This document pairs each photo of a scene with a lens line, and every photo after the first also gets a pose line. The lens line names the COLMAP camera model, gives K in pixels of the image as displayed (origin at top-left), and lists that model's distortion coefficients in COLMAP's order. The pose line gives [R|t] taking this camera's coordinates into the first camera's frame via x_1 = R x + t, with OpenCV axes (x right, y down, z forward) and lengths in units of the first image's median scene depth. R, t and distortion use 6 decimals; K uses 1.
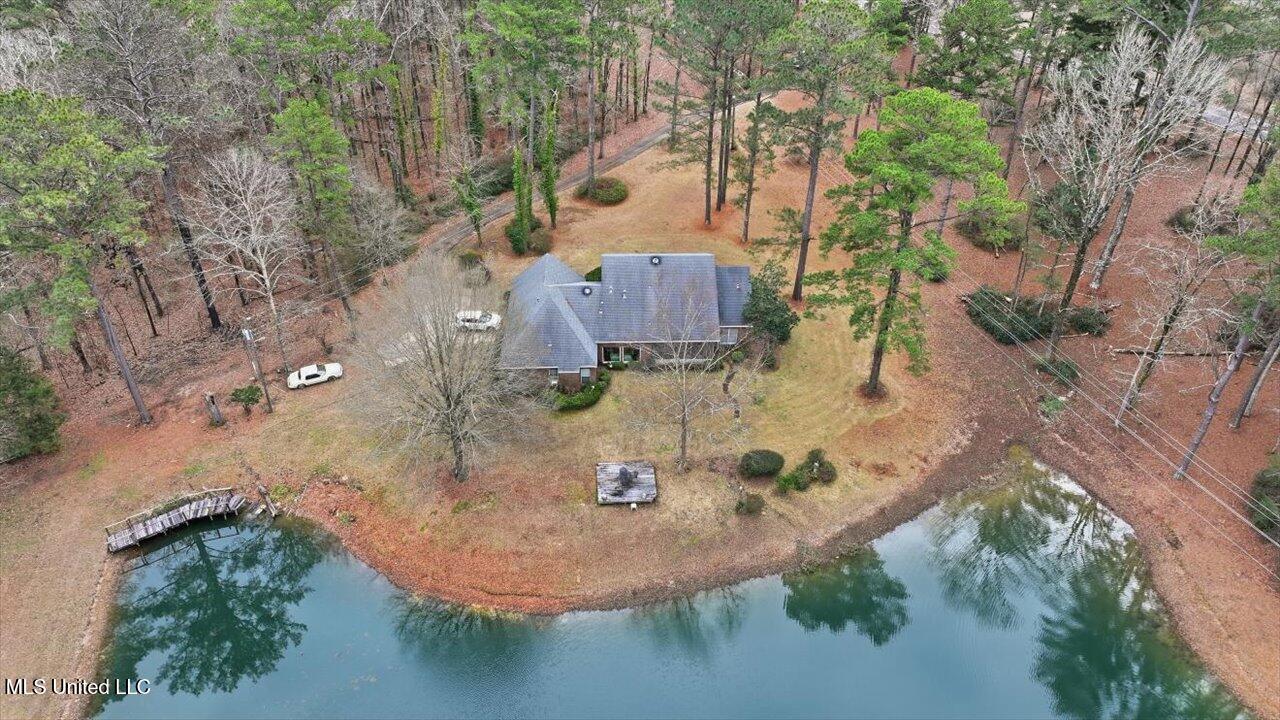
lens RADIAL K [[904.7, 0, 636.7], [0, 904.7, 346.5], [0, 0, 1]] dist [-0.006911, 0.027006]
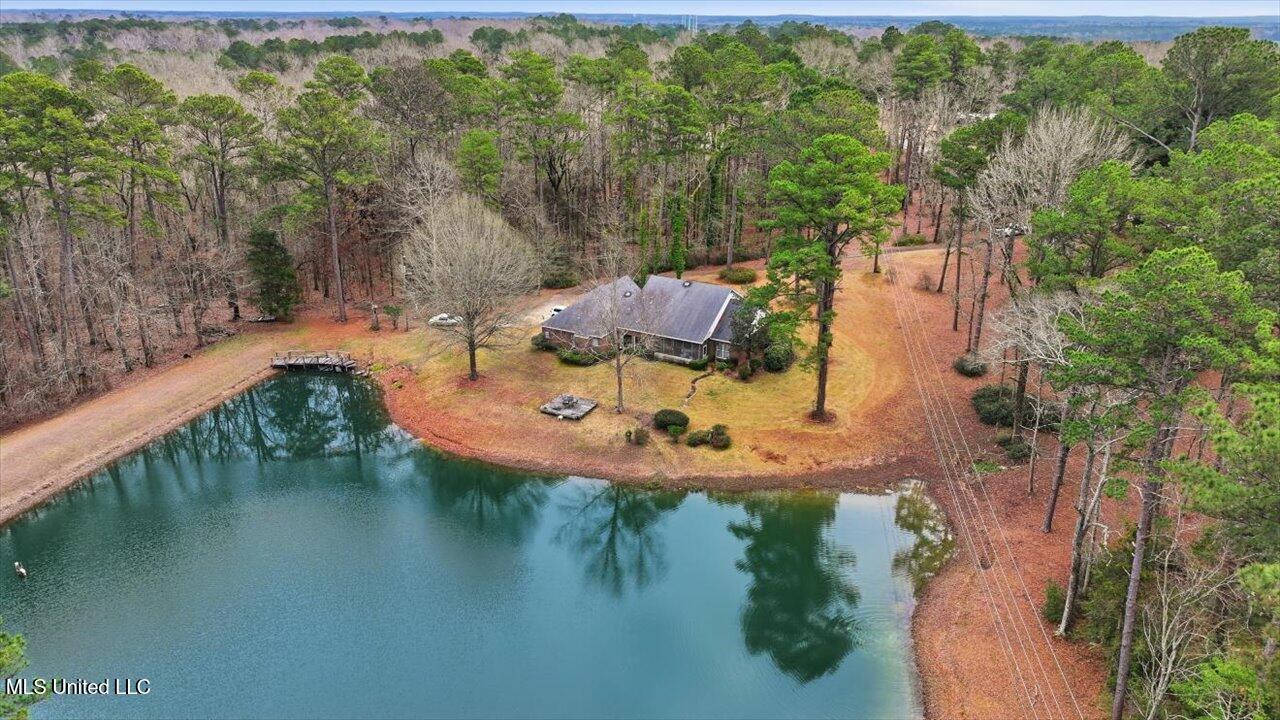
lens RADIAL K [[904.7, 0, 635.4], [0, 904.7, 371.5], [0, 0, 1]] dist [-0.006911, 0.027006]
pose [[0.856345, 0.188980, -0.480583, 0.630101], [-0.302450, 0.937858, -0.170137, 0.273212], [0.418566, 0.291048, 0.860287, -0.077767]]
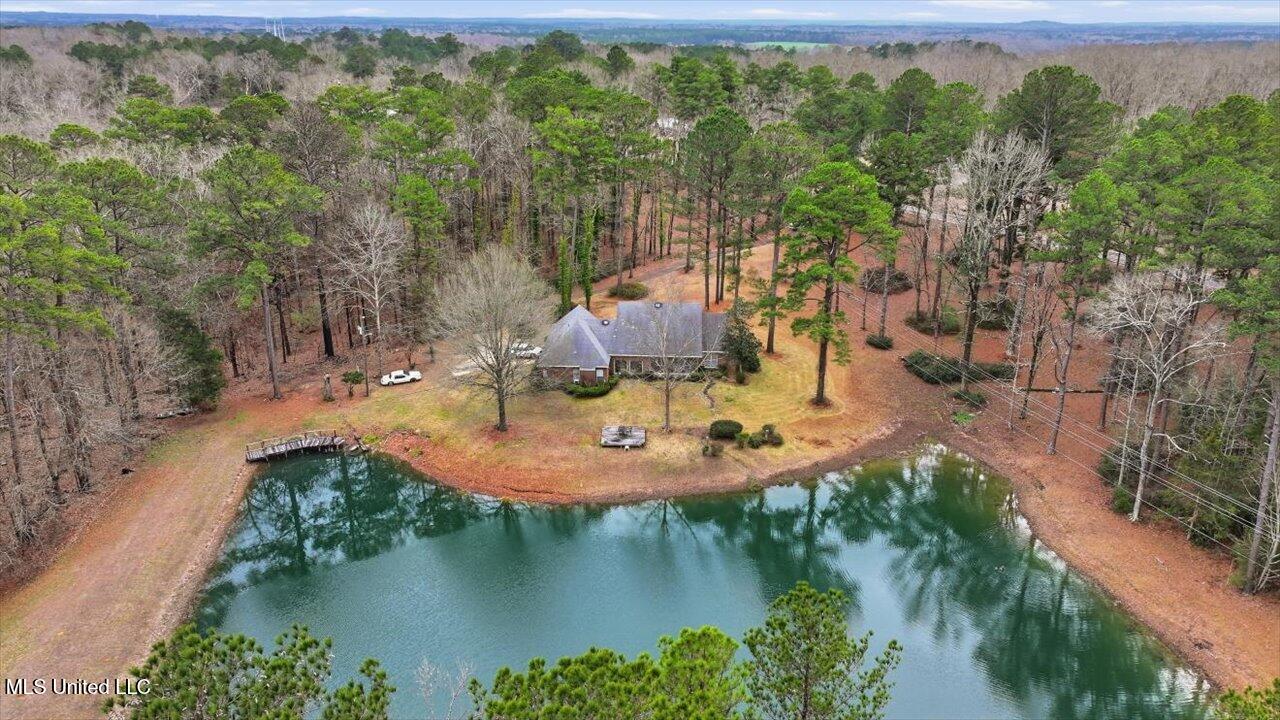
lens RADIAL K [[904.7, 0, 642.1], [0, 904.7, 350.5], [0, 0, 1]] dist [-0.006911, 0.027006]
pose [[0.997701, 0.023712, -0.063489, 0.091622], [-0.040344, 0.960526, -0.275248, 0.368422], [0.054456, 0.277177, 0.959274, -0.299486]]
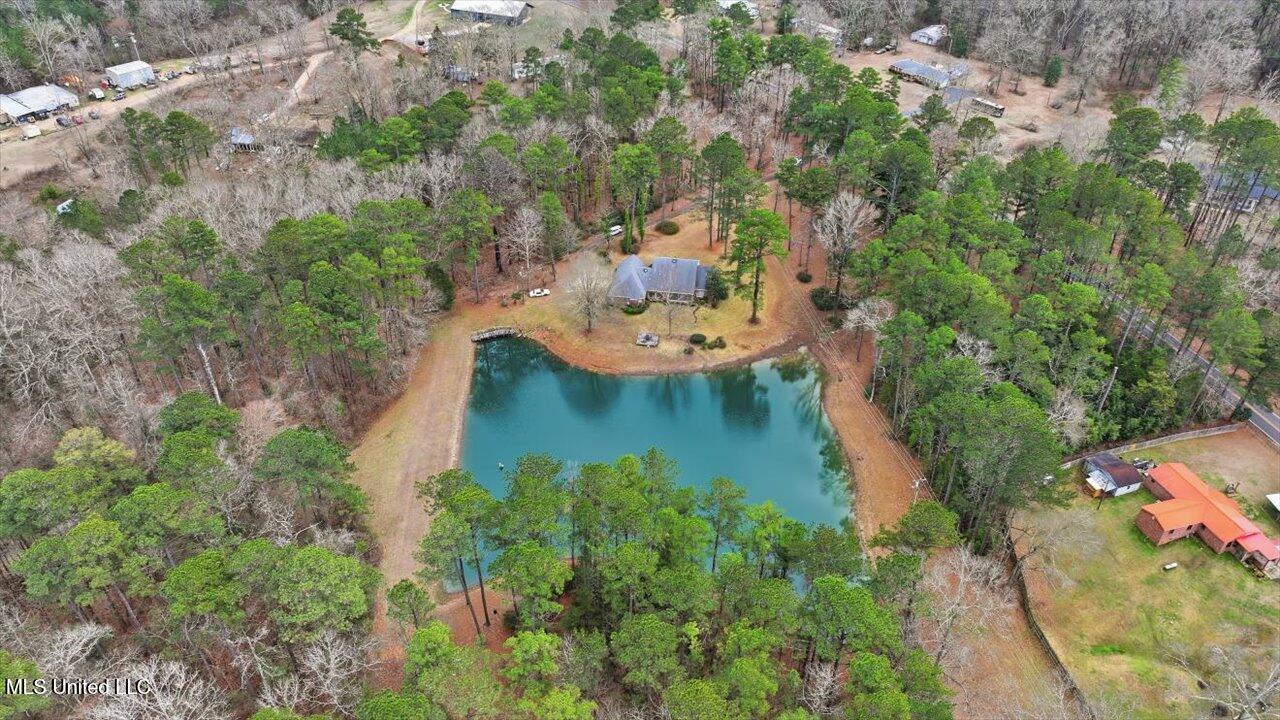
lens RADIAL K [[904.7, 0, 636.1], [0, 904.7, 365.9], [0, 0, 1]] dist [-0.006911, 0.027006]
pose [[0.981809, 0.108520, -0.155799, 0.366354], [-0.105449, 0.994034, 0.027870, 0.146686], [0.157894, -0.010934, 0.987395, -1.618828]]
